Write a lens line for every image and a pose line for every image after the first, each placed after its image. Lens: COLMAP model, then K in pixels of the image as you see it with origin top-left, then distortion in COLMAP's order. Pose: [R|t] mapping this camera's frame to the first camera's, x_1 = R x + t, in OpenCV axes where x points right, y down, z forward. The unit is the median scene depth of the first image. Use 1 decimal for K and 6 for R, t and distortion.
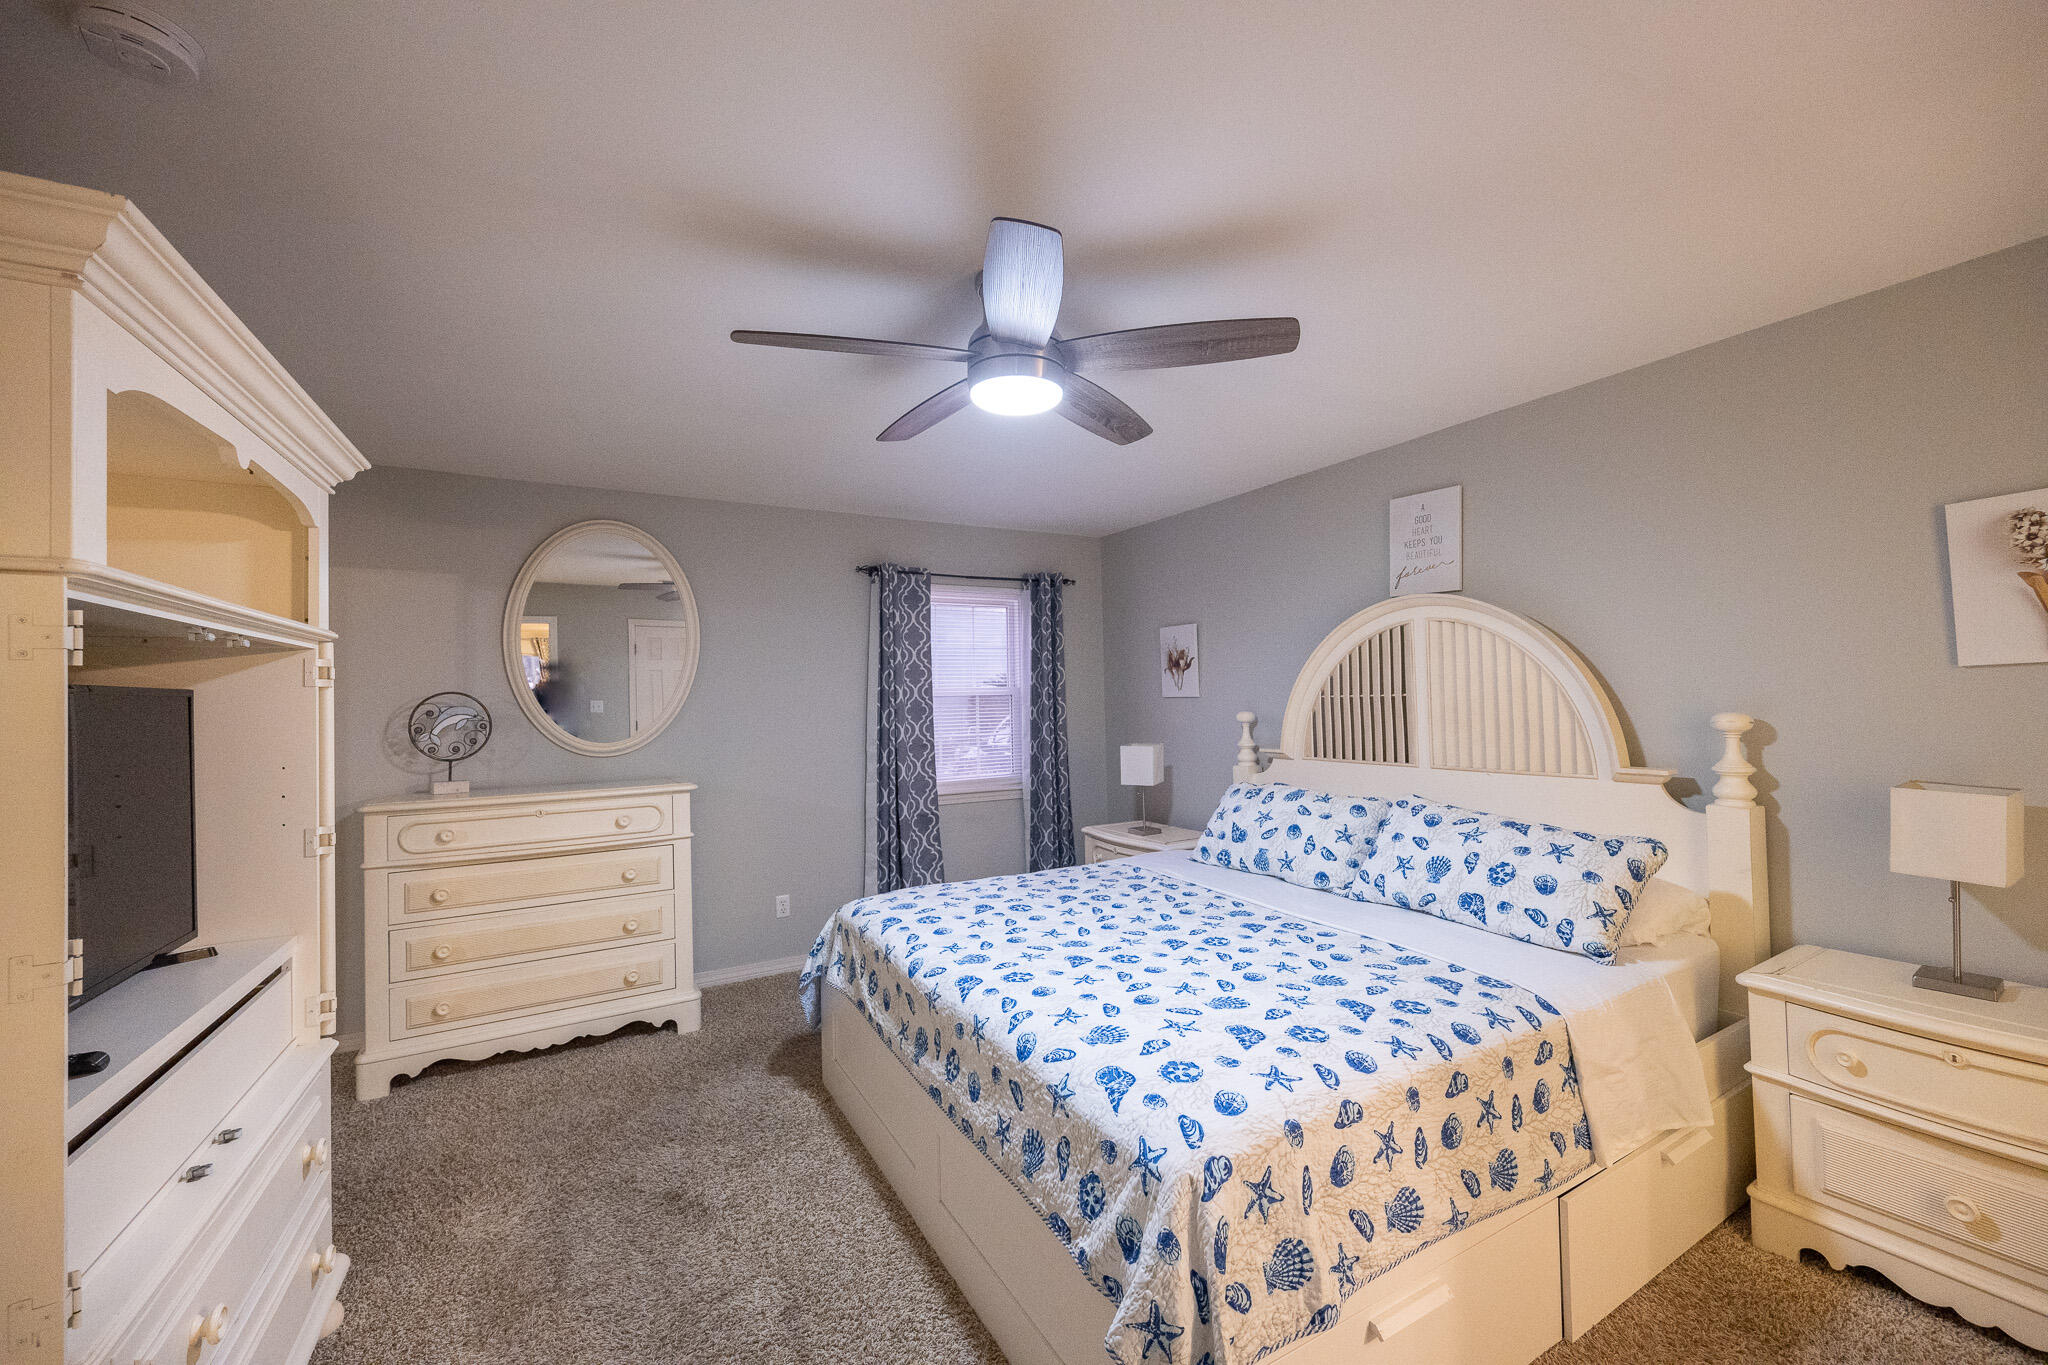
lens RADIAL K [[799.9, 0, 1024.6], [0, 799.9, 682.6], [0, 0, 1]] dist [-0.001121, -0.000357]
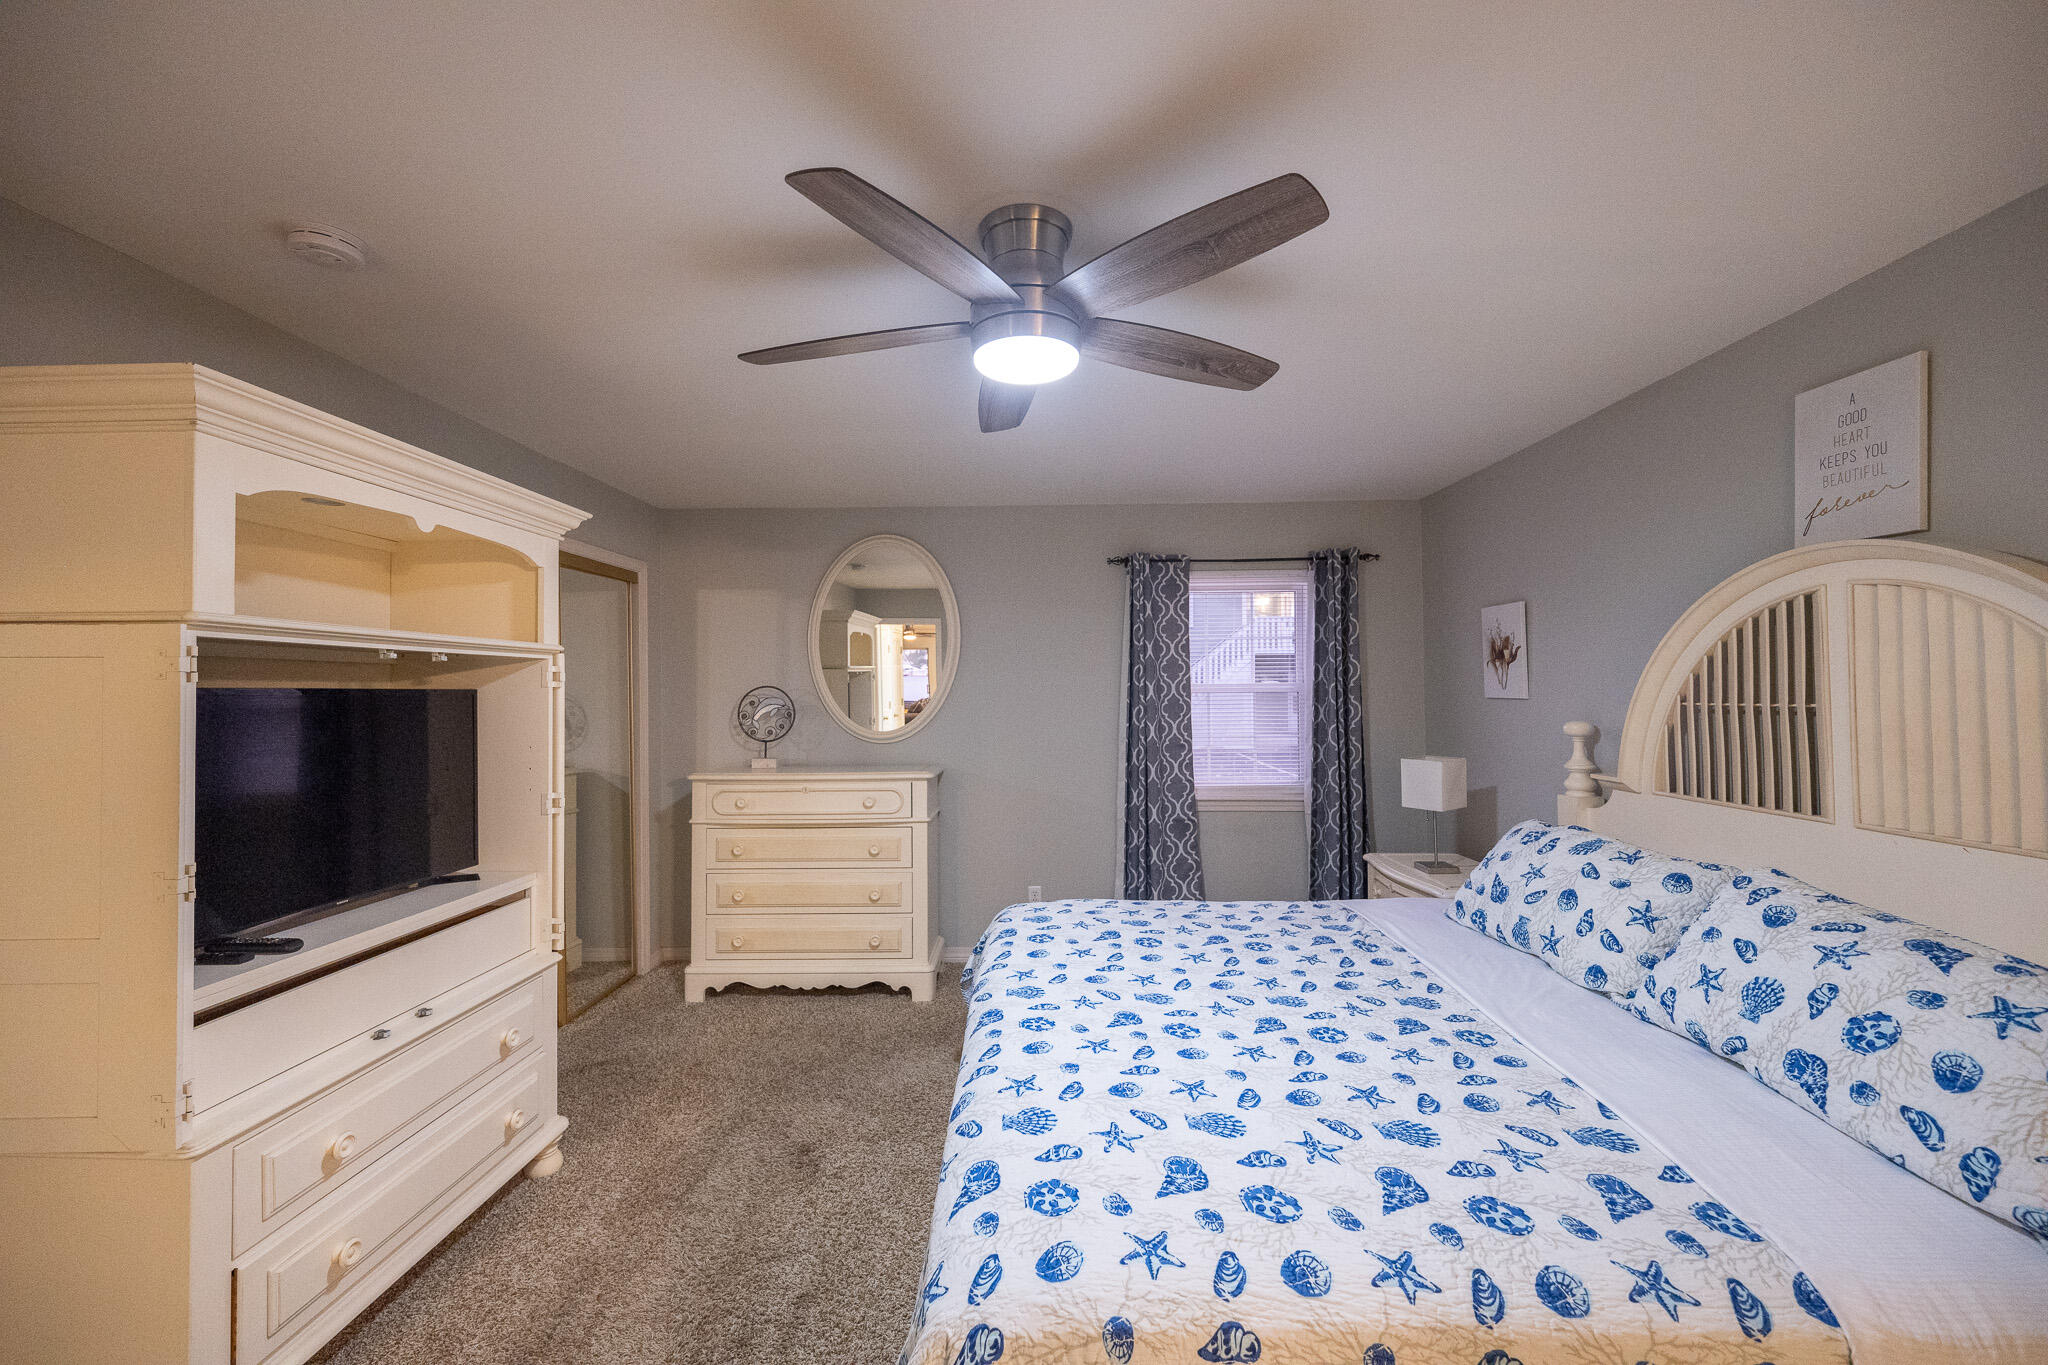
lens RADIAL K [[799.9, 0, 1044.0], [0, 799.9, 676.4], [0, 0, 1]] dist [-0.001121, -0.000357]
pose [[0.857735, 0.003896, -0.514078, 0.367649], [0.000736, 0.999961, 0.008806, -0.017404], [0.514092, -0.007931, 0.857698, 0.207475]]
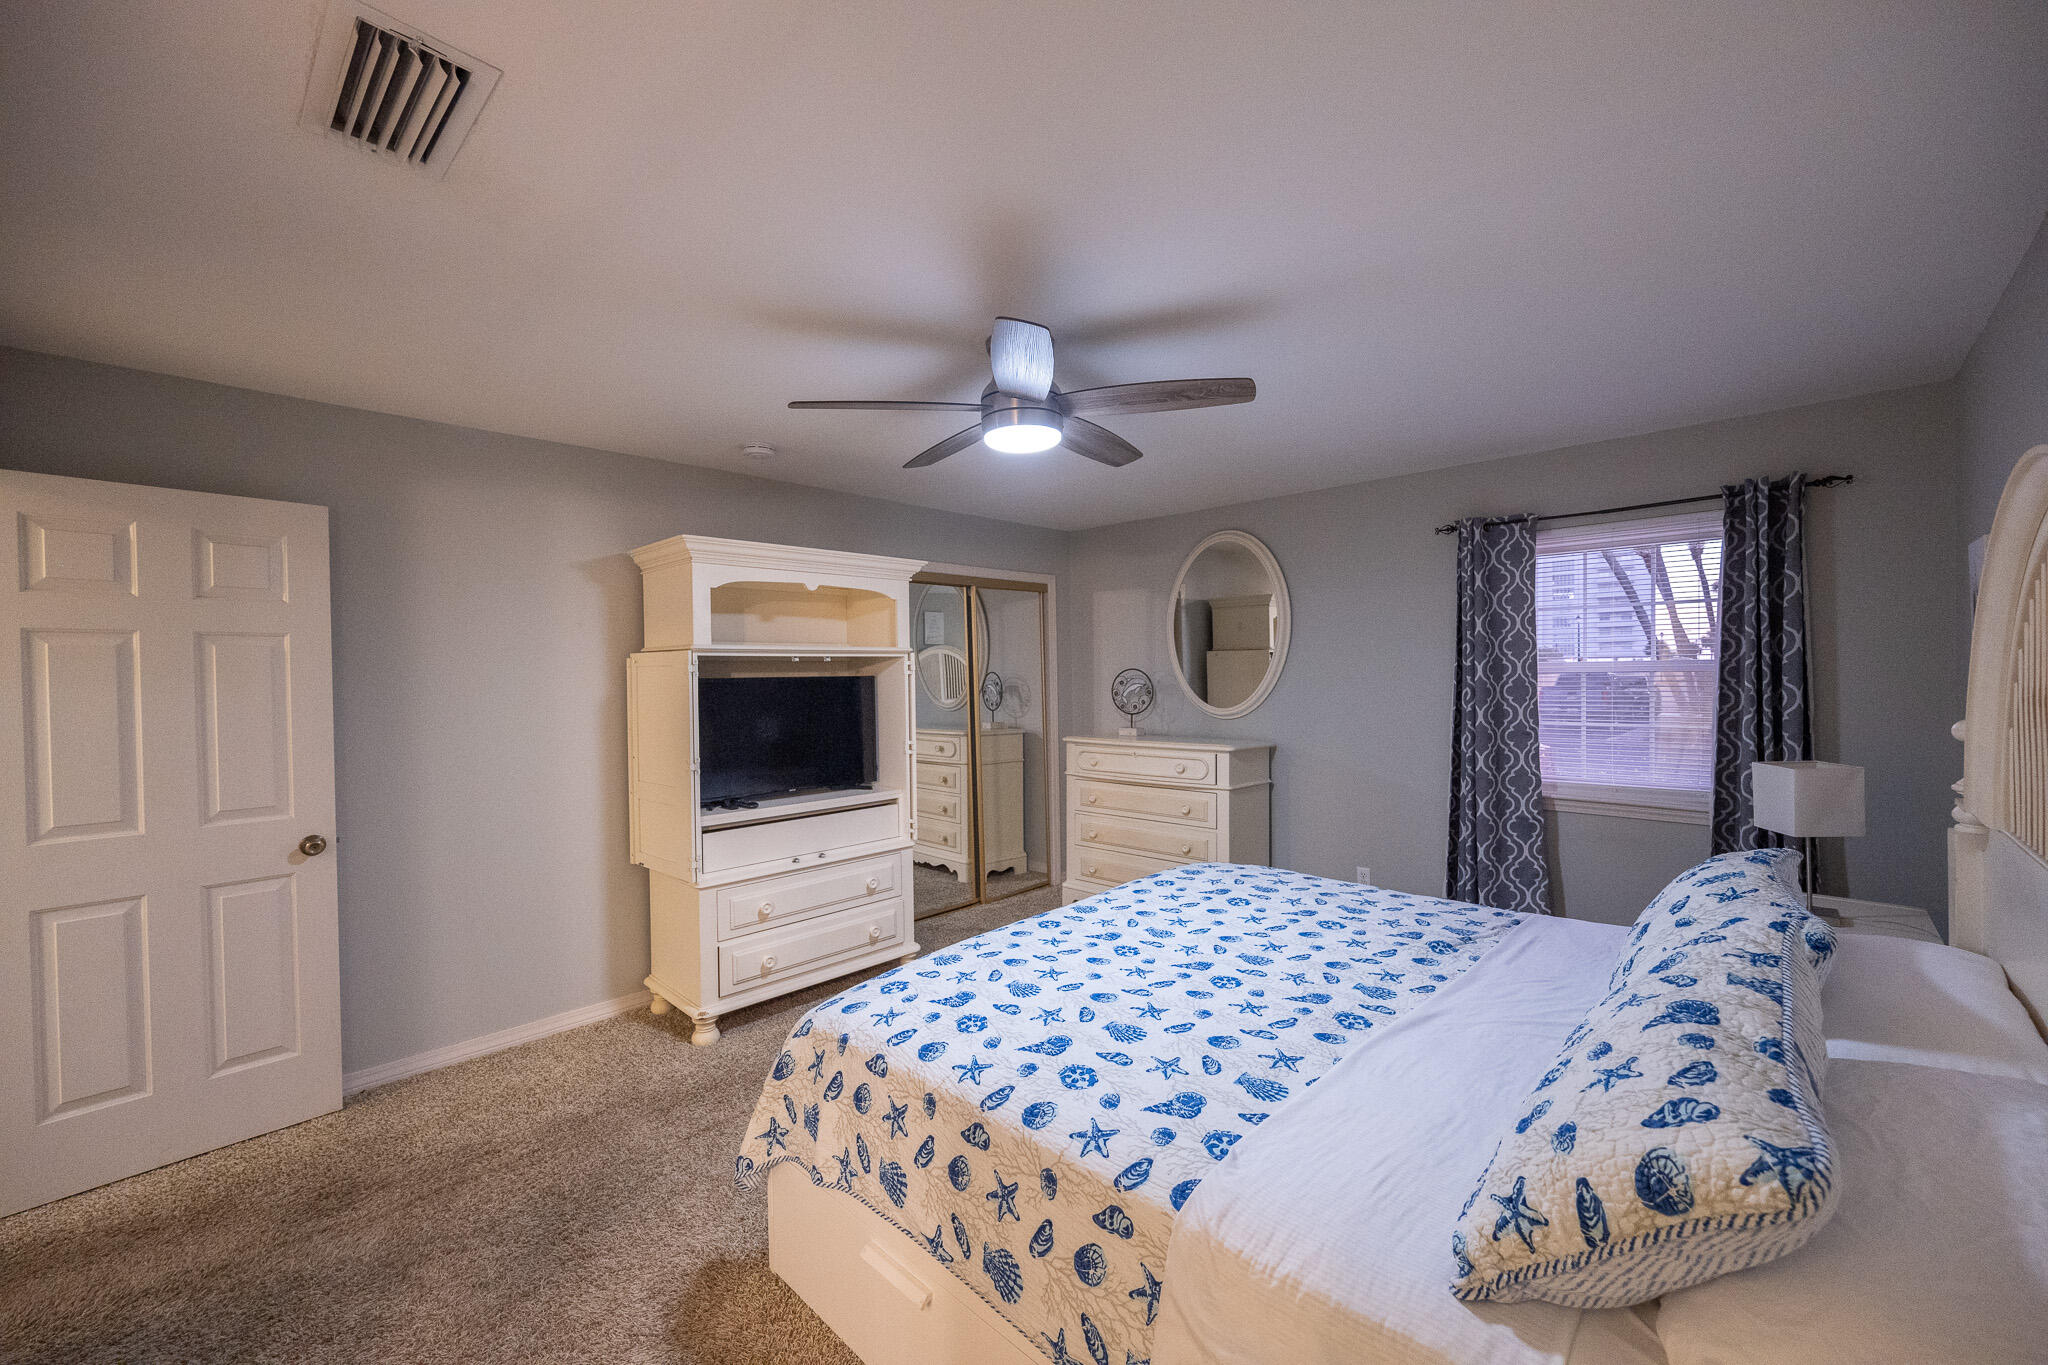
lens RADIAL K [[799.9, 0, 1036.0], [0, 799.9, 682.0], [0, 0, 1]] dist [-0.001121, -0.000357]
pose [[0.299394, 0.027322, -0.953738, 0.921501], [0.027486, 0.998928, 0.037245, -0.032681], [0.953734, -0.037365, 0.298322, 0.524622]]
